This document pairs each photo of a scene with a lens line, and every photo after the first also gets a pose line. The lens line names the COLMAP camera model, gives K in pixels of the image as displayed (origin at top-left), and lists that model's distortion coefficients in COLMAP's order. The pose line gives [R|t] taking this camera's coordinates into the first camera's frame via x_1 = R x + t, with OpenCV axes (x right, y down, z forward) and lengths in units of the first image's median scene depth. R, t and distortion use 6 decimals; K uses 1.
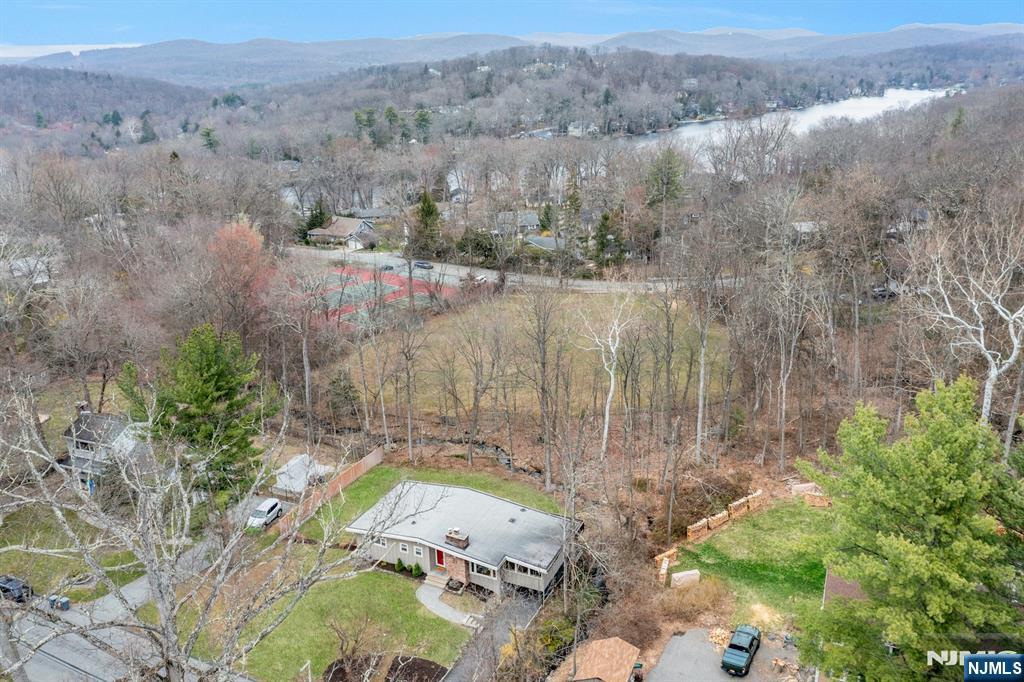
lens RADIAL K [[813.8, 0, 512.0], [0, 813.8, 341.0], [0, 0, 1]] dist [-0.000412, 0.007002]
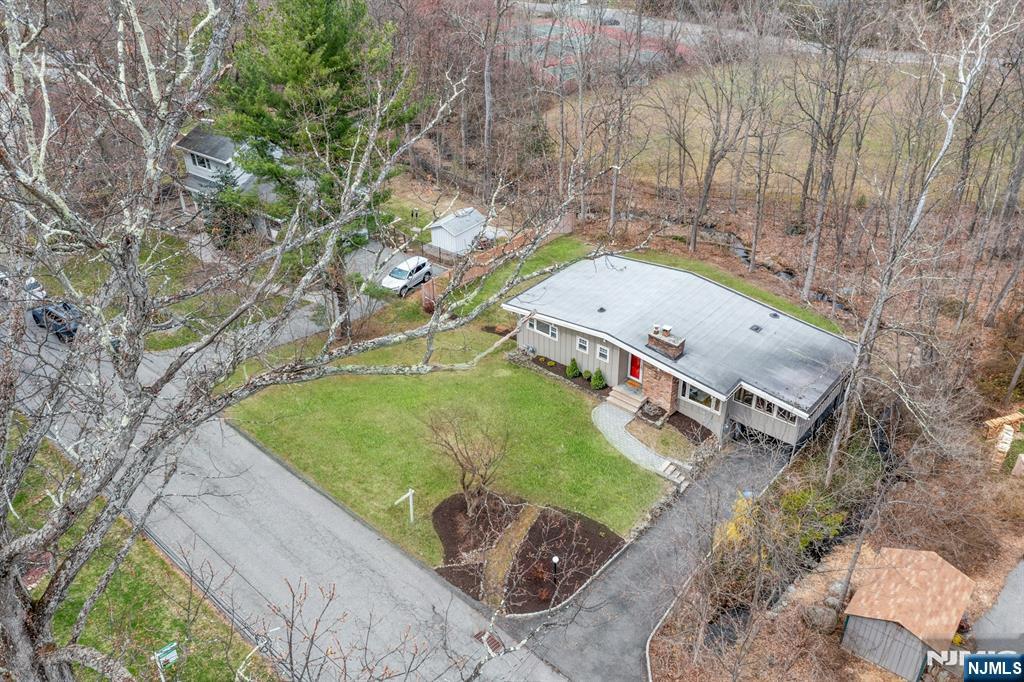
lens RADIAL K [[813.8, 0, 512.0], [0, 813.8, 341.0], [0, 0, 1]] dist [-0.000412, 0.007002]
pose [[0.961644, 0.147806, -0.231071, -0.027833], [-0.091203, 0.966767, 0.238839, 0.077780], [0.258694, -0.208604, 0.943166, 0.285603]]
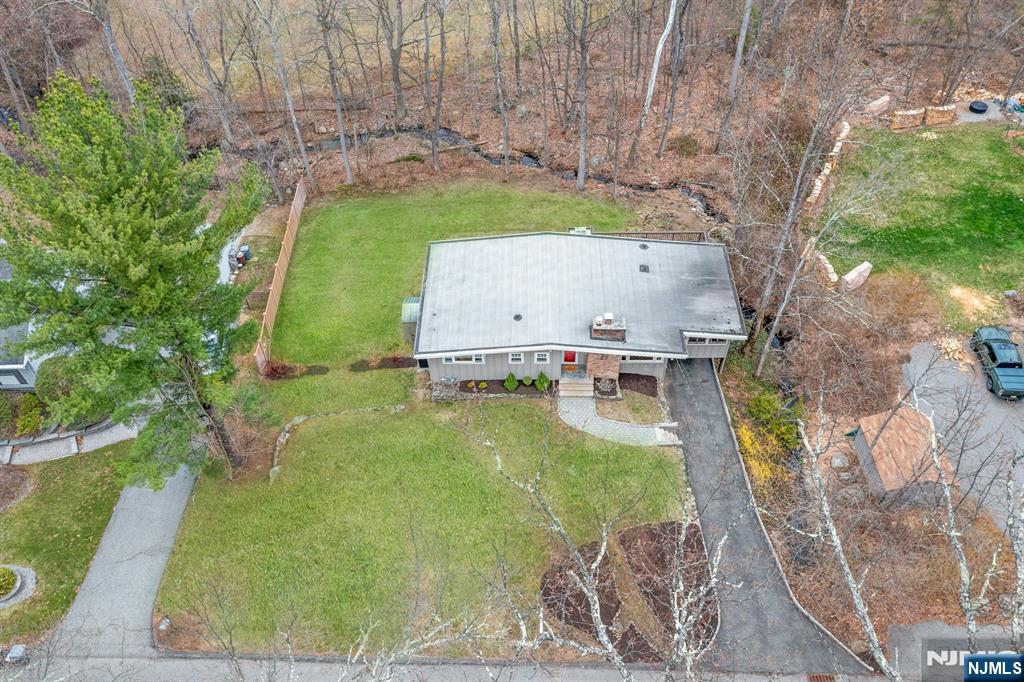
lens RADIAL K [[813.8, 0, 512.0], [0, 813.8, 341.0], [0, 0, 1]] dist [-0.000412, 0.007002]
pose [[0.912783, -0.303459, 0.273386, -0.244423], [0.134727, 0.855567, 0.499853, -0.064669], [-0.385585, -0.419425, 0.821831, 0.375387]]
